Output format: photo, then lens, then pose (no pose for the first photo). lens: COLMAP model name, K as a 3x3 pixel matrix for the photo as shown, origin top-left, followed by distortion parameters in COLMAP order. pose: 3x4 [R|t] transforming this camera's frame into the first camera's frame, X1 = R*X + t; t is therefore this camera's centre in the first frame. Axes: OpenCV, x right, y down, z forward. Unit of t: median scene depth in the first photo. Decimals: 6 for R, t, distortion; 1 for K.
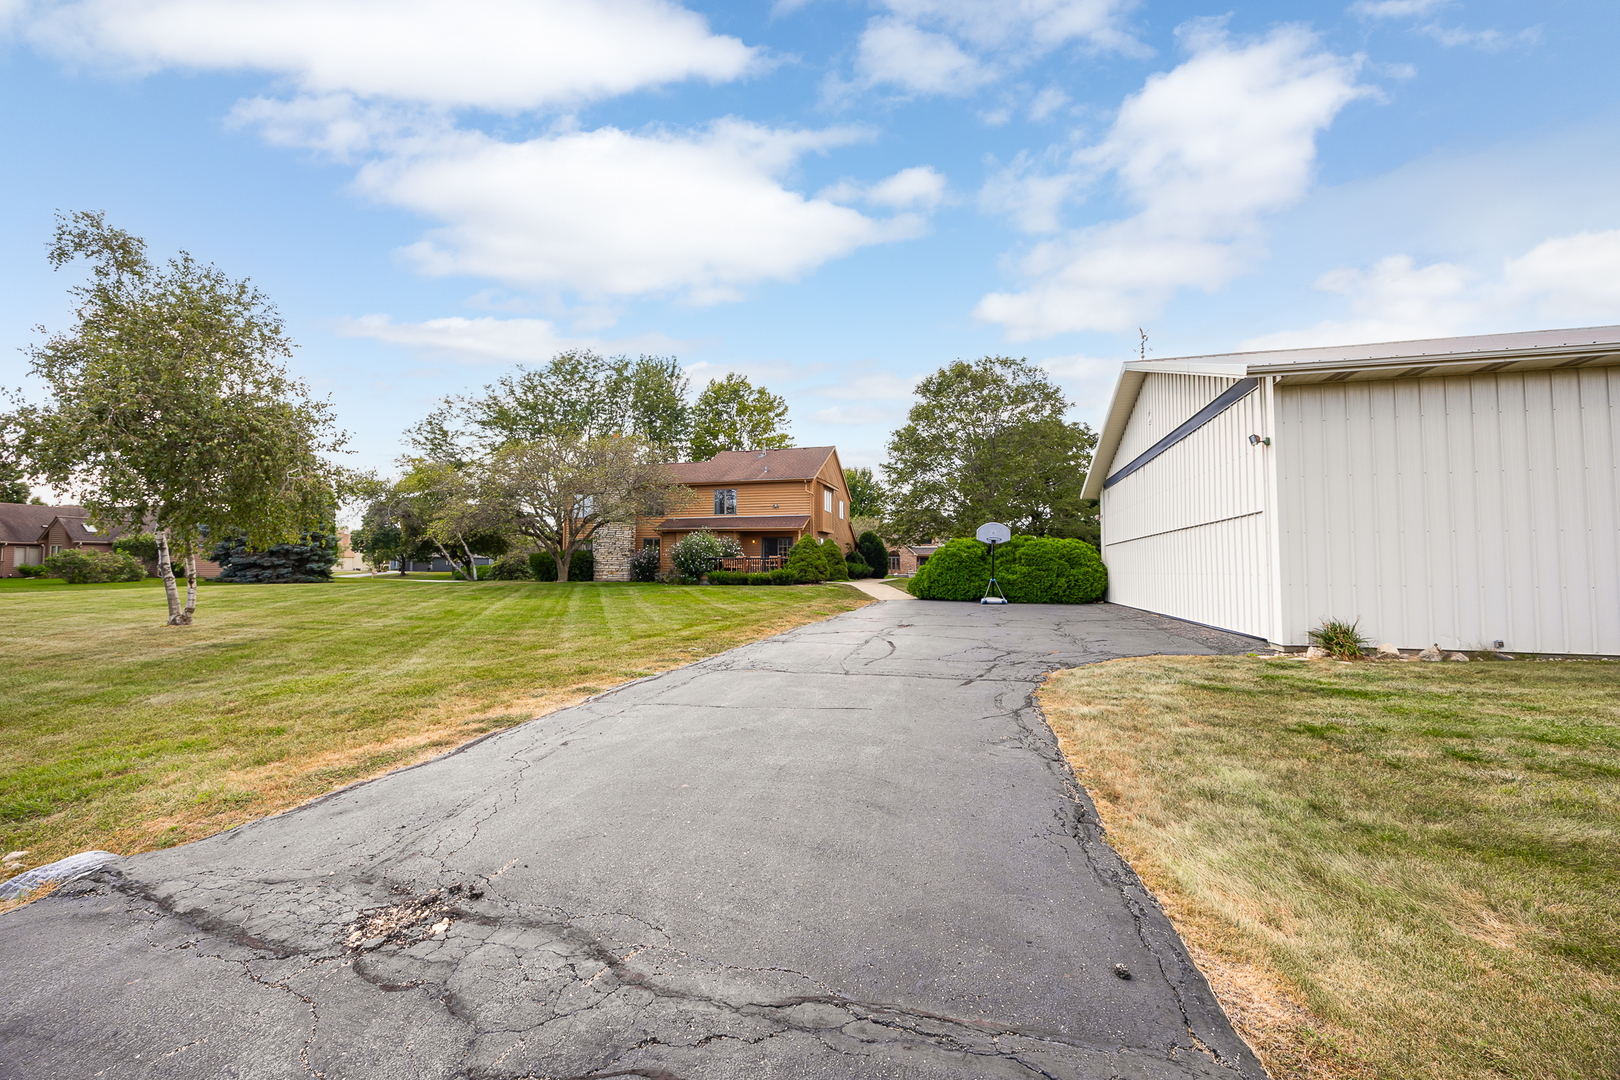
lens RADIAL K [[634.0, 0, 810.0], [0, 634.0, 540.0], [0, 0, 1]] dist [-0.009624, -0.000010]
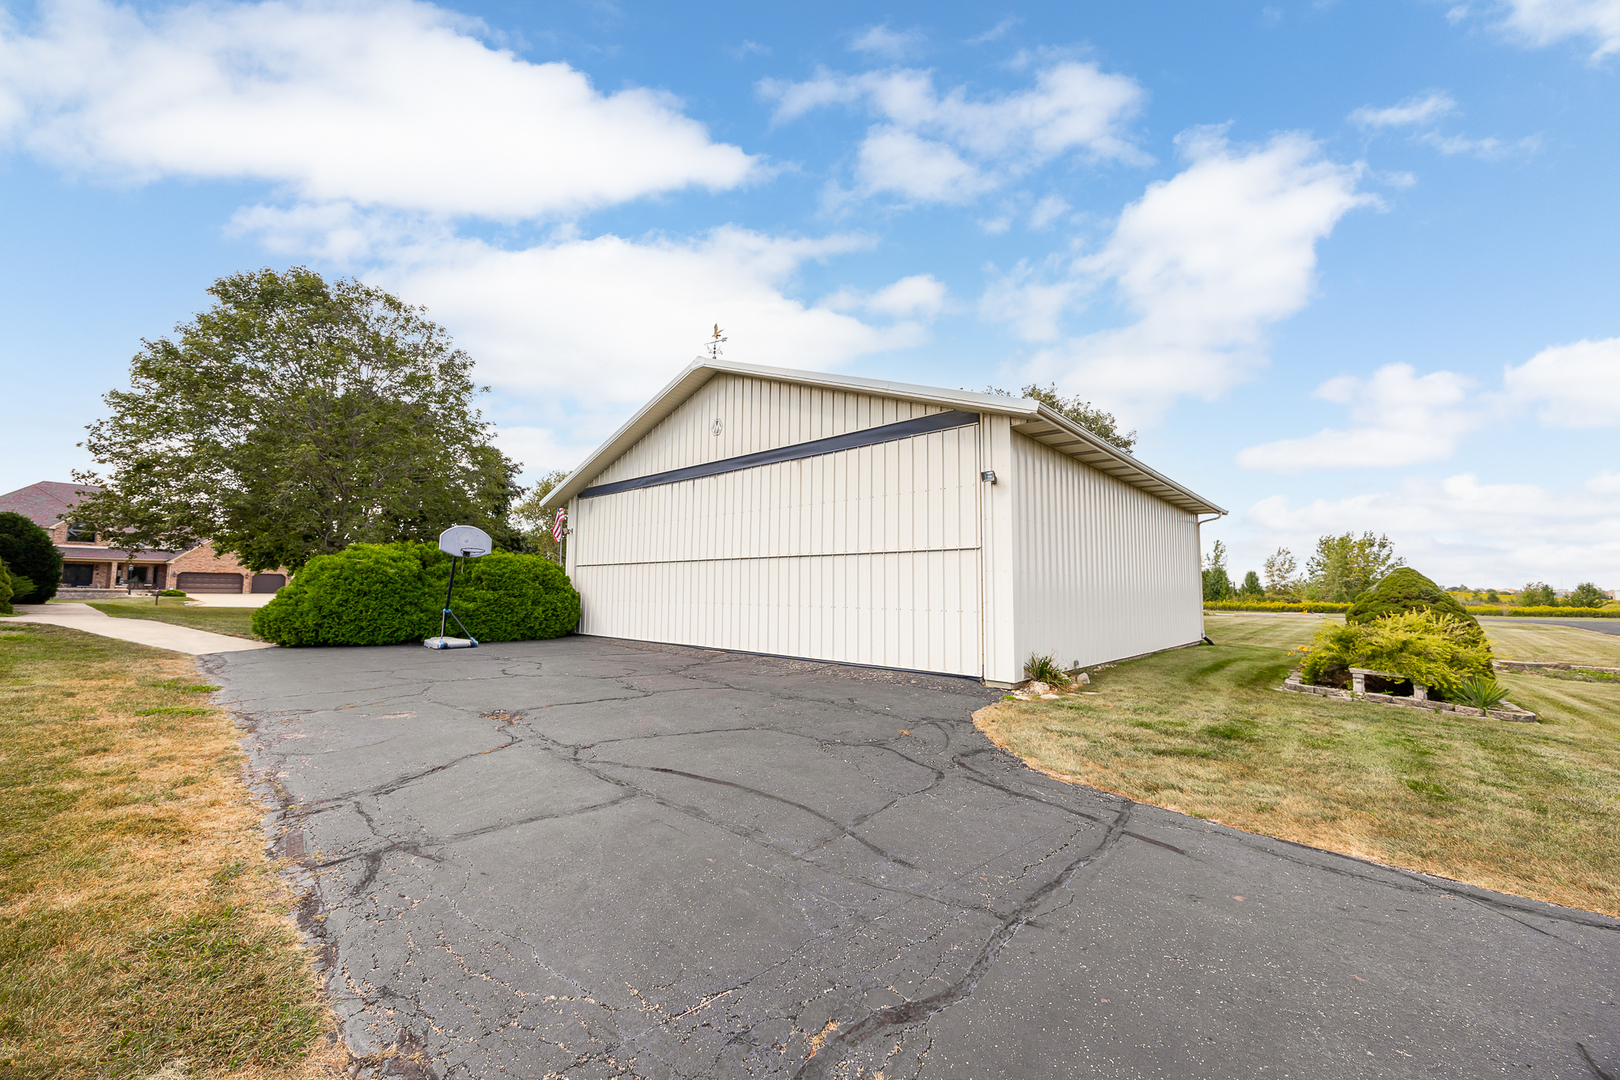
lens RADIAL K [[634.0, 0, 810.0], [0, 634.0, 540.0], [0, 0, 1]] dist [-0.009624, -0.000010]
pose [[0.445900, 0.073831, 0.892033, -0.138510], [-0.053472, 0.997010, -0.055790, 0.005097], [-0.893484, -0.022822, 0.448515, 0.355800]]
